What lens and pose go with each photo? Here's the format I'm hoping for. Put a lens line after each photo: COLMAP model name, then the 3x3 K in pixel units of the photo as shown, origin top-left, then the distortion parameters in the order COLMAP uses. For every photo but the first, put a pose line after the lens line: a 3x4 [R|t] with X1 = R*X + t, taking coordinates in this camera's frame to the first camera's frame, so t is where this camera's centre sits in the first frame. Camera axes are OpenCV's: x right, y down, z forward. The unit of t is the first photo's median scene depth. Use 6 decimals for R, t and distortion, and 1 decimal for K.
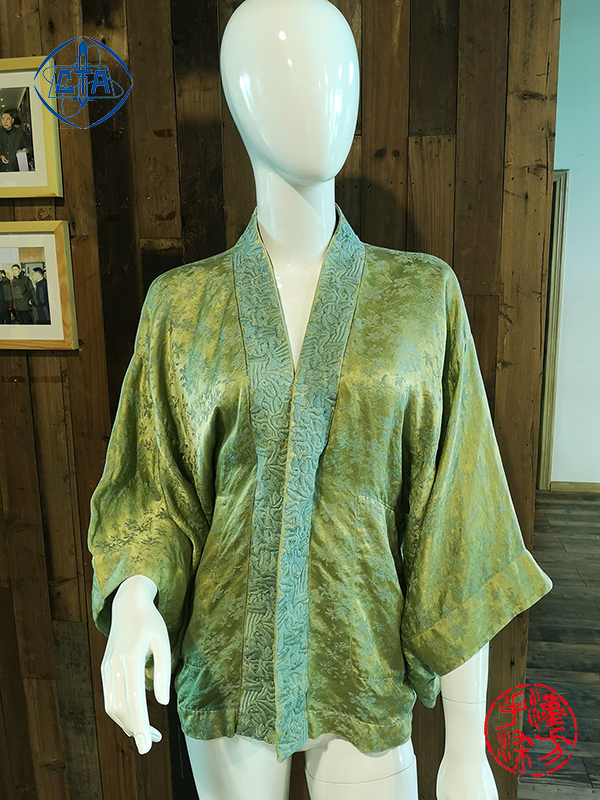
lens RADIAL K [[641.6, 0, 301.3], [0, 641.6, 395.4], [0, 0, 1]] dist [0.025501, -0.051475]
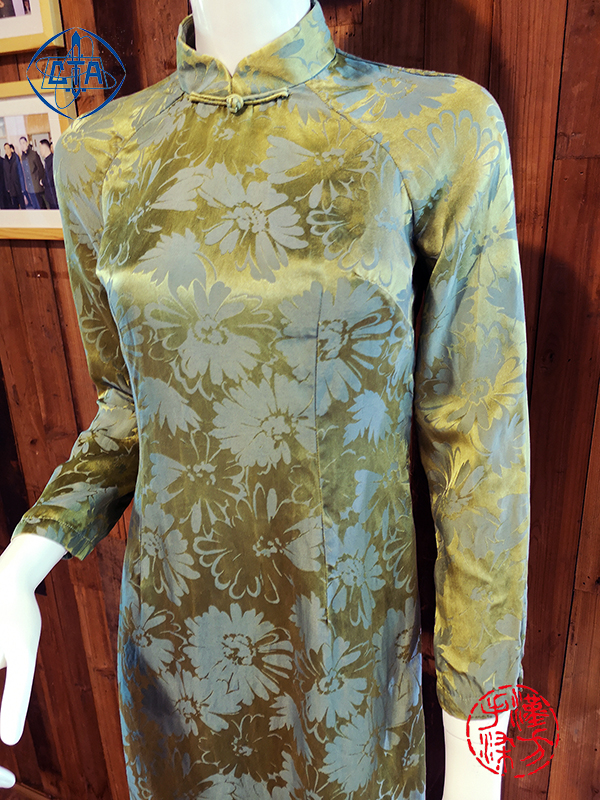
lens RADIAL K [[630.5, 0, 303.0], [0, 630.5, 401.6], [0, 0, 1]] dist [0.073793, -0.093648]
pose [[0.965075, 0.069910, -0.252475, 0.158591], [-0.029637, 0.986684, 0.159924, -0.003056], [0.260293, -0.146856, 0.954296, 0.241785]]
